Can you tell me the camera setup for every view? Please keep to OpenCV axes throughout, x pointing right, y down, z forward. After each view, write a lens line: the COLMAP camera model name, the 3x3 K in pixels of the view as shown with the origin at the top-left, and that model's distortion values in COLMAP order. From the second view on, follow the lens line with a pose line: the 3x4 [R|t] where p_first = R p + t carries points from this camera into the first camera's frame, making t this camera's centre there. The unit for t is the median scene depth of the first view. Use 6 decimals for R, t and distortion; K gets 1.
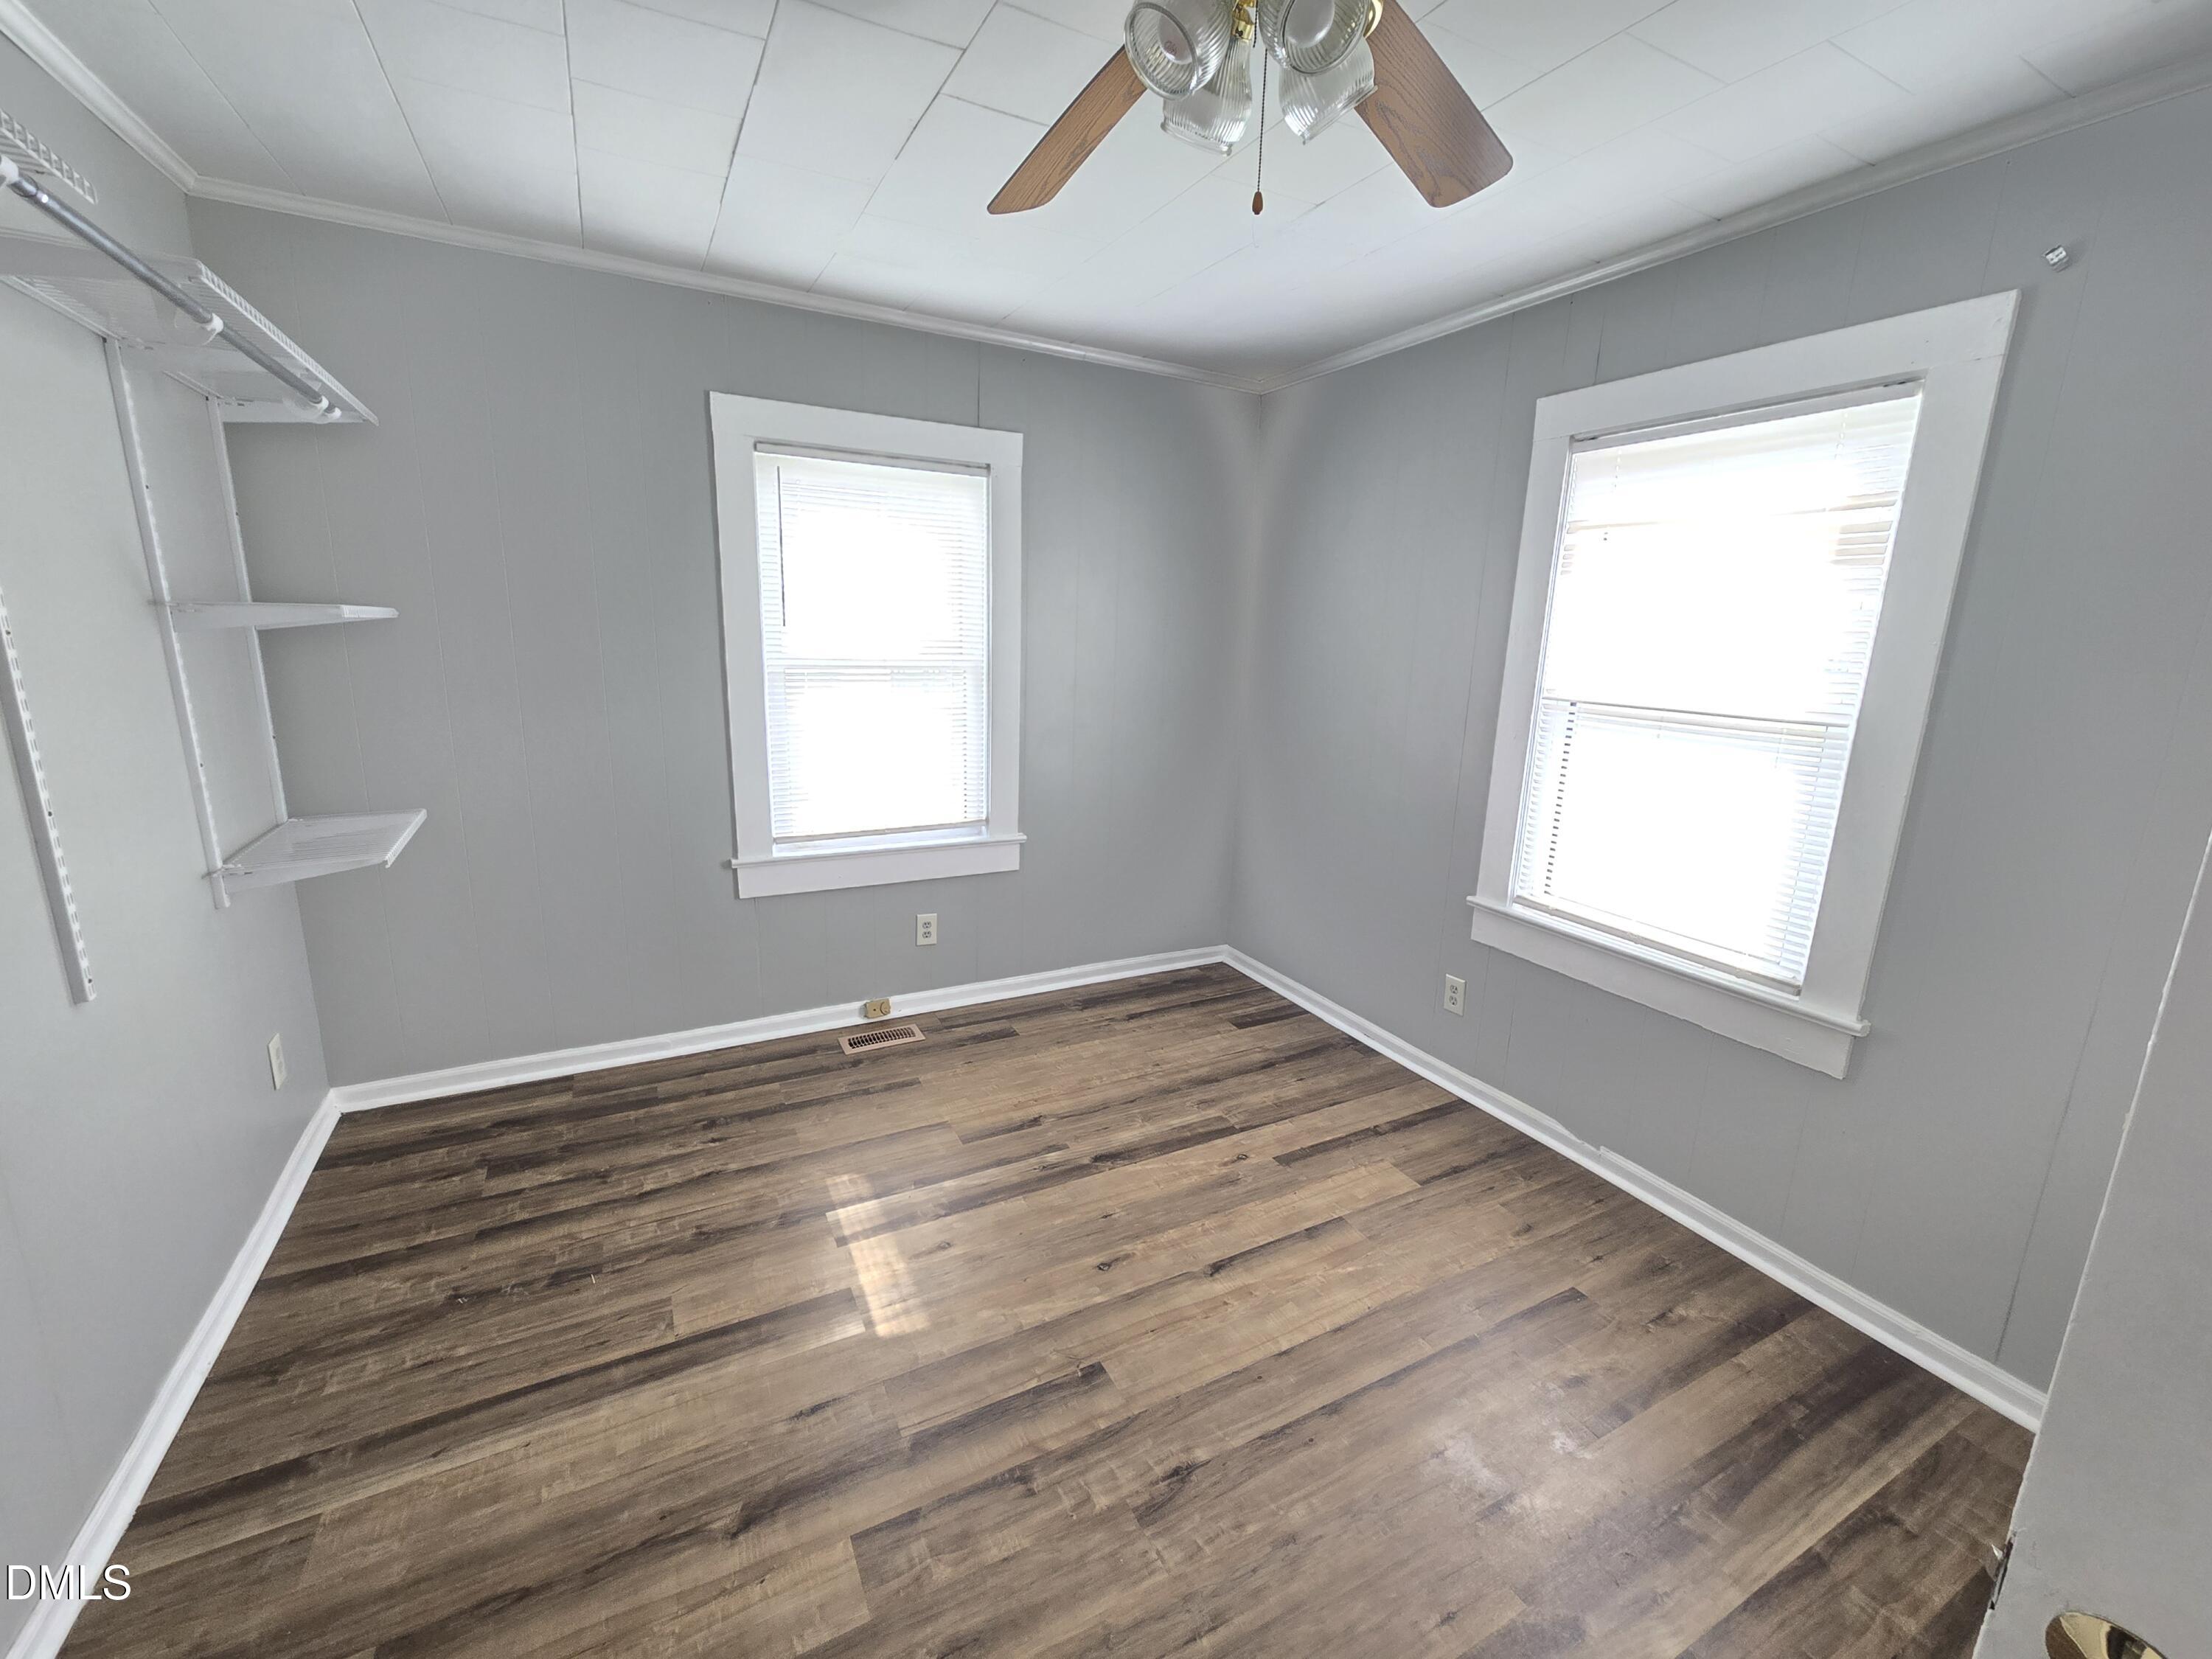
lens RADIAL K [[918.4, 0, 1114.2], [0, 918.4, 827.6], [0, 0, 1]] dist [0.004236, 0.000471]
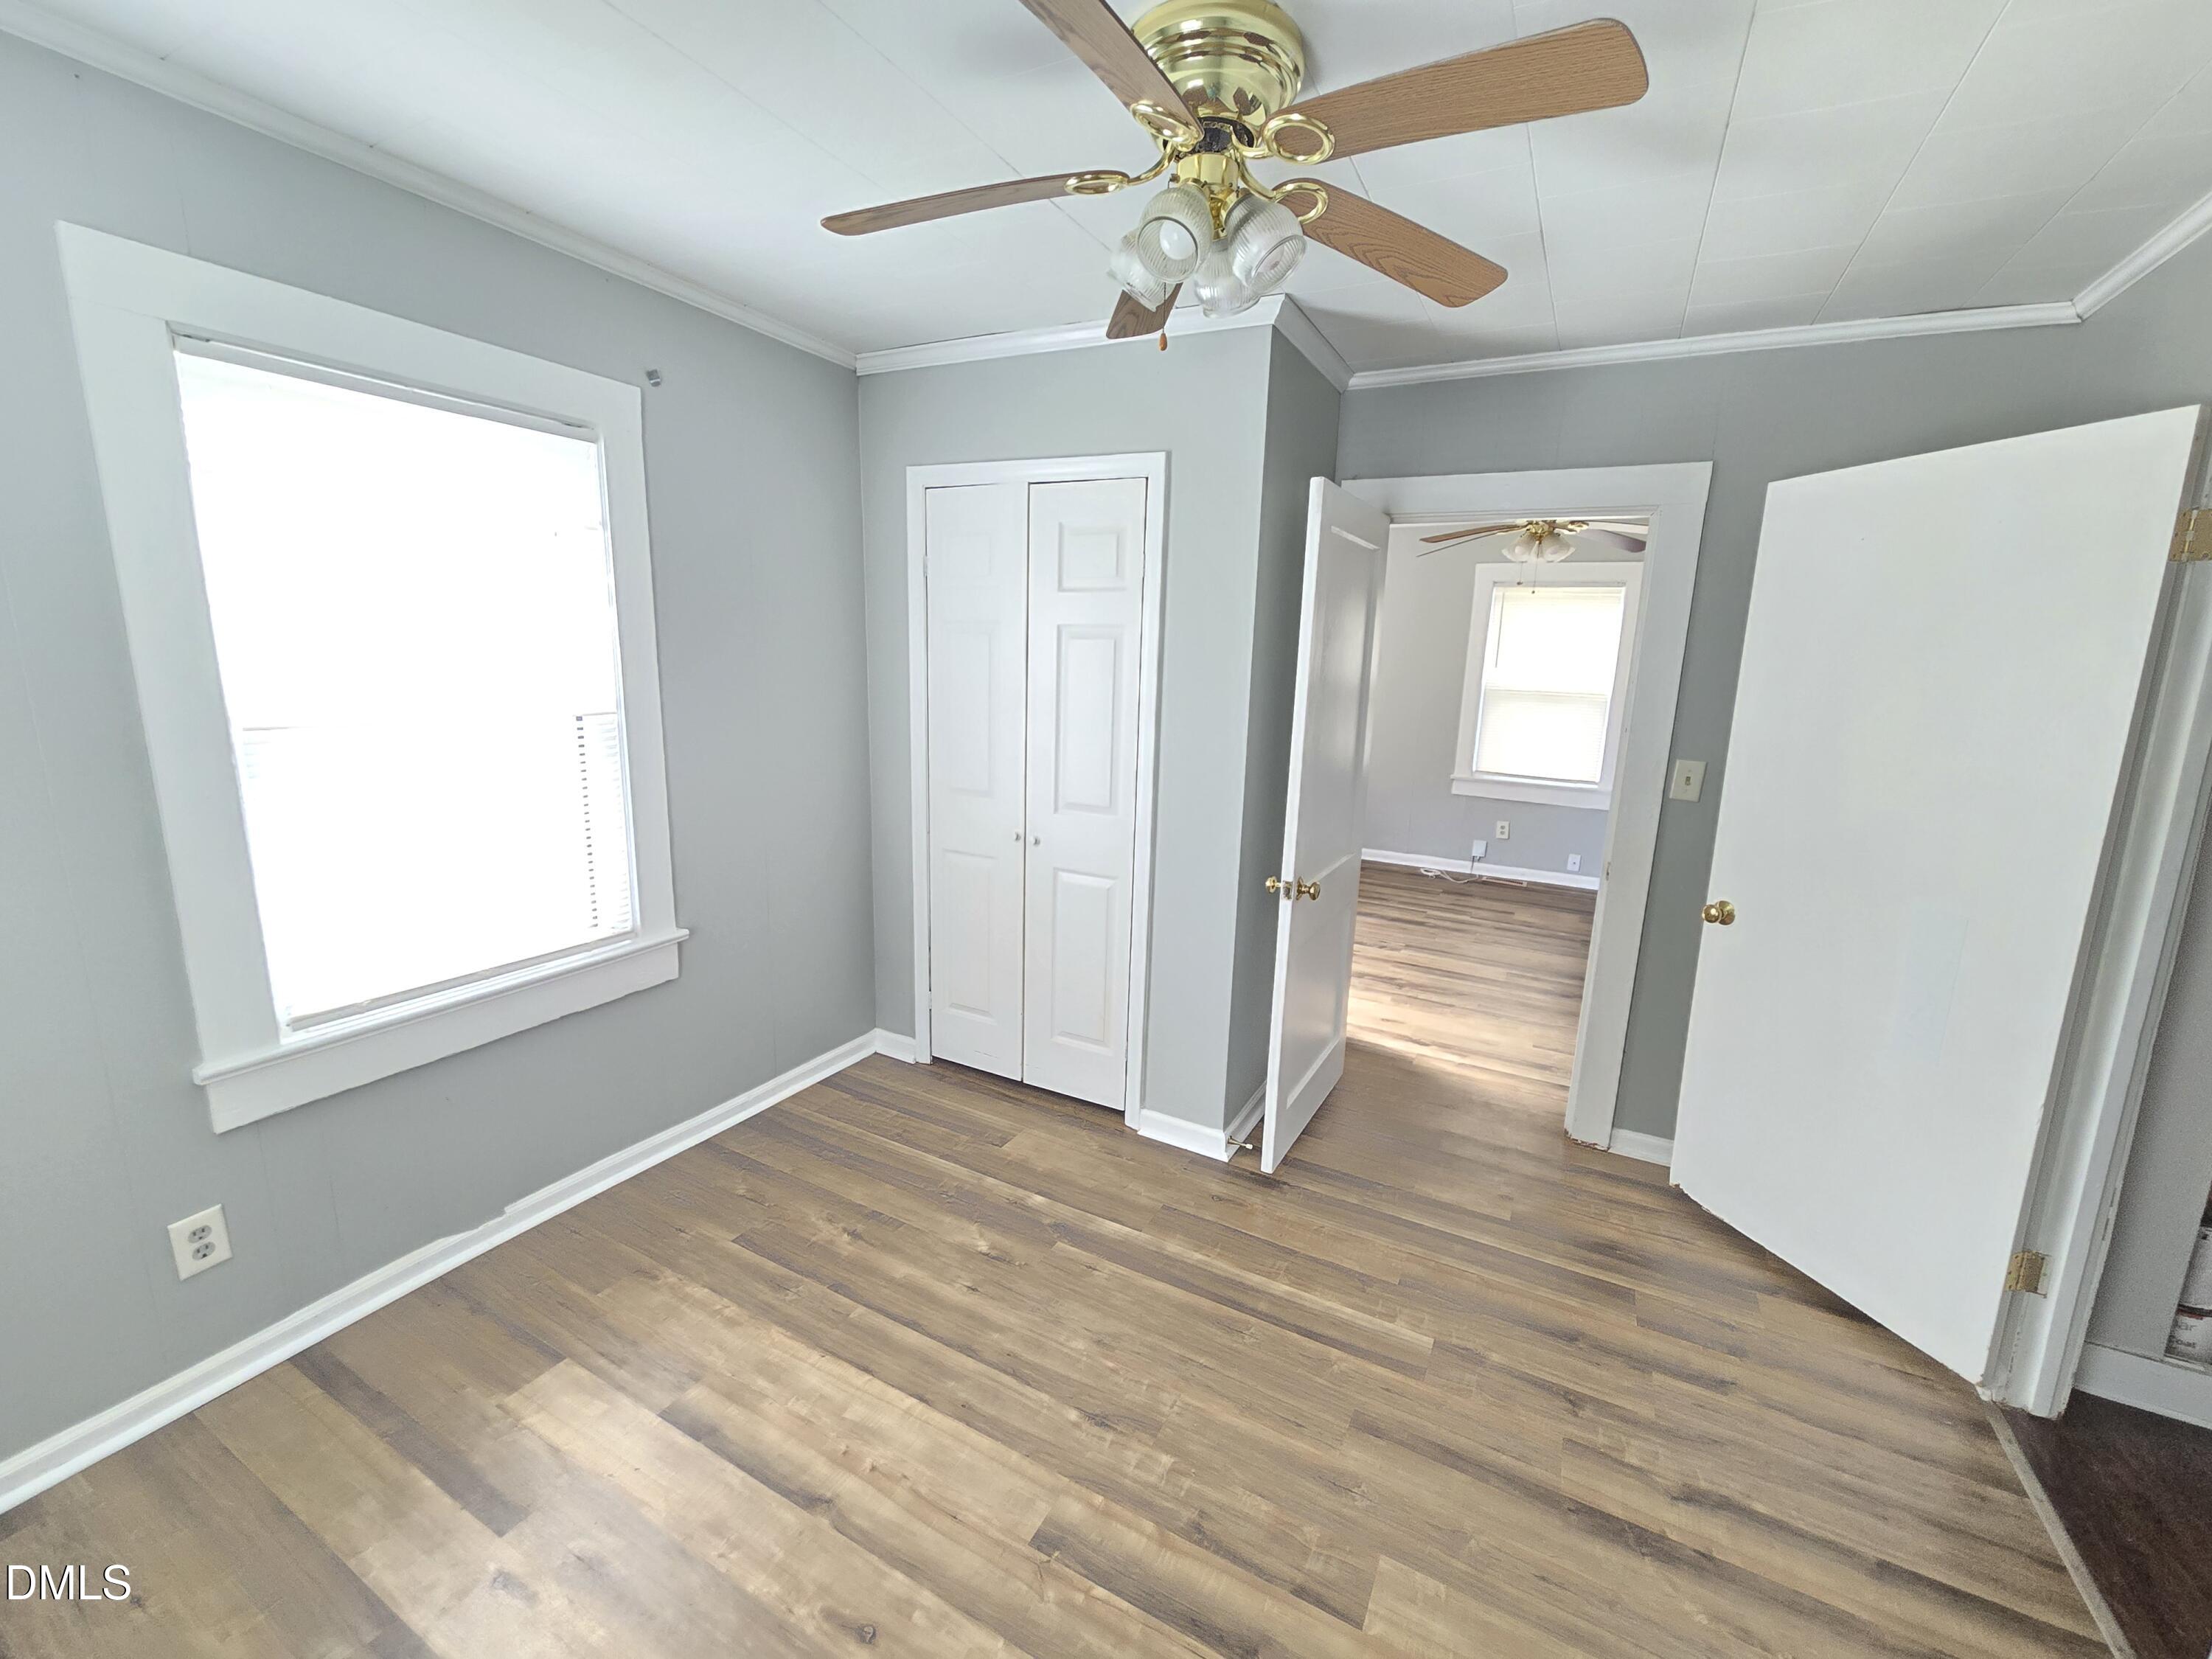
lens RADIAL K [[918.4, 0, 1103.5], [0, 918.4, 823.4], [0, 0, 1]] dist [0.004236, 0.000471]
pose [[-0.555501, -0.202264, 0.806541, -0.587892], [0.128226, 0.937525, 0.323427, -0.292922], [-0.821570, 0.283084, -0.494861, 1.153548]]
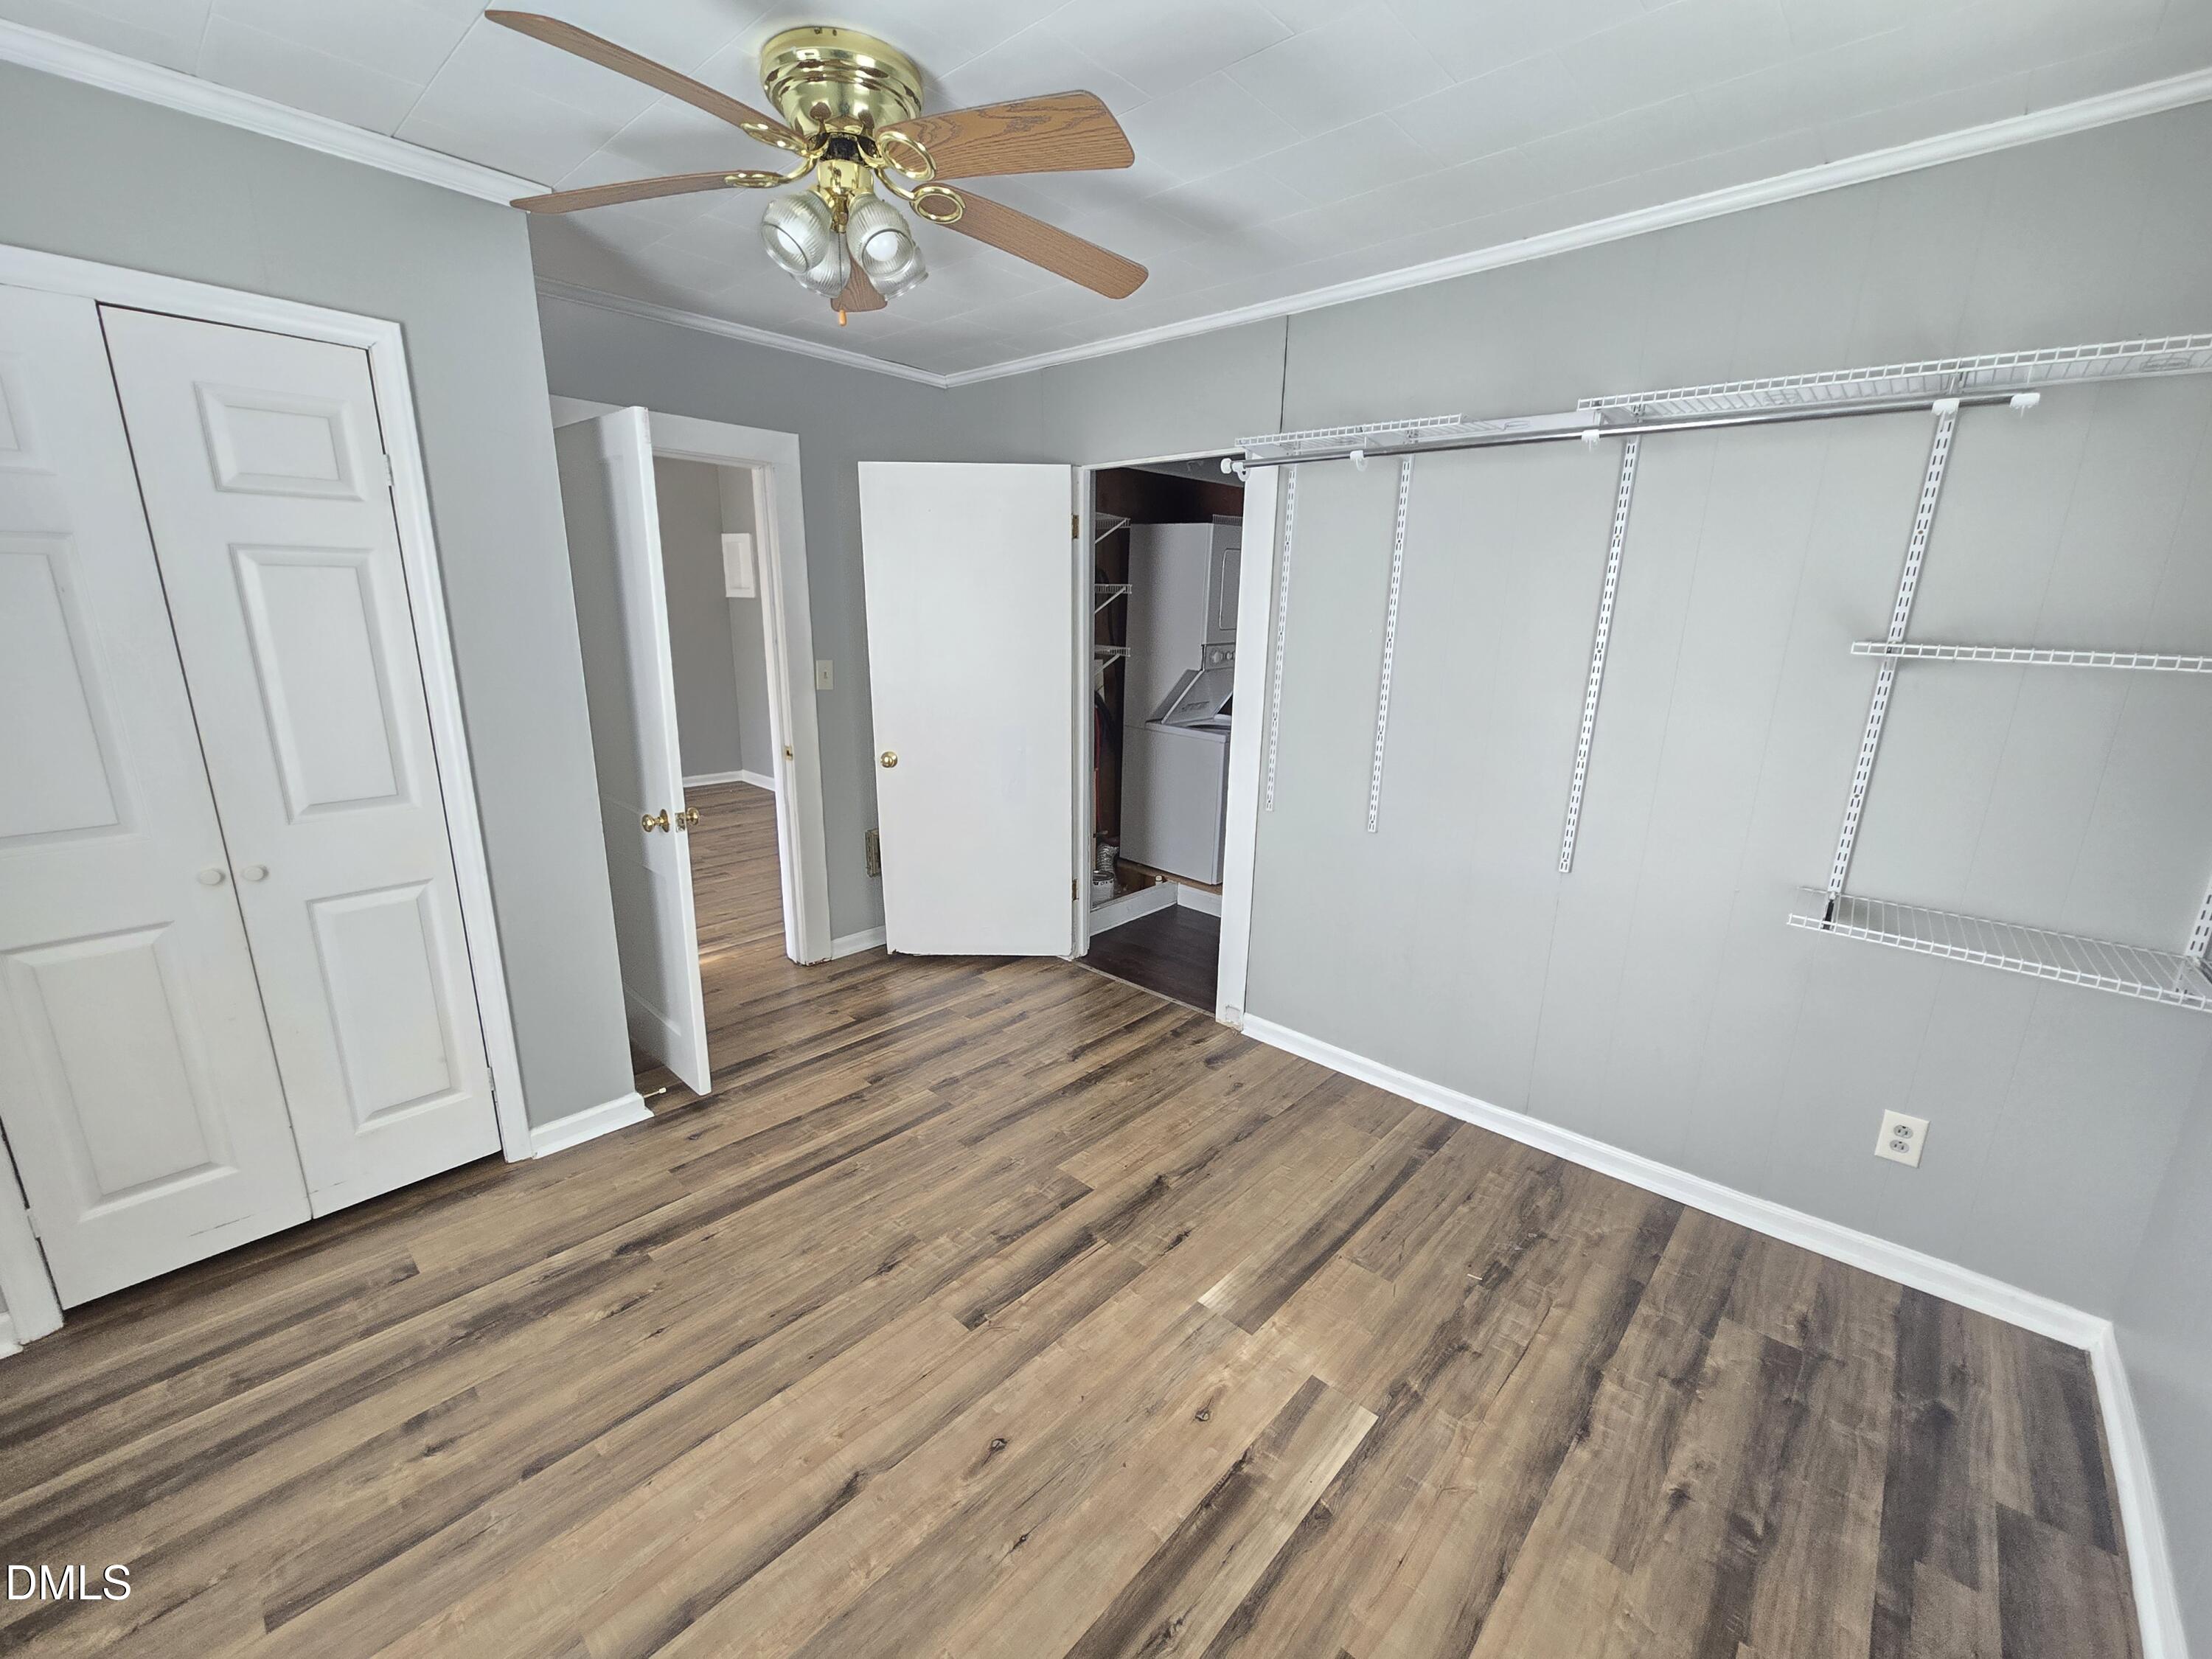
lens RADIAL K [[918.4, 0, 1104.3], [0, 918.4, 828.3], [0, 0, 1]] dist [0.004236, 0.000471]
pose [[-0.942620, 0.031912, -0.332338, 0.166375], [-0.119143, 0.897729, 0.424132, -0.380356], [0.311884, 0.439391, -0.842415, 1.643906]]
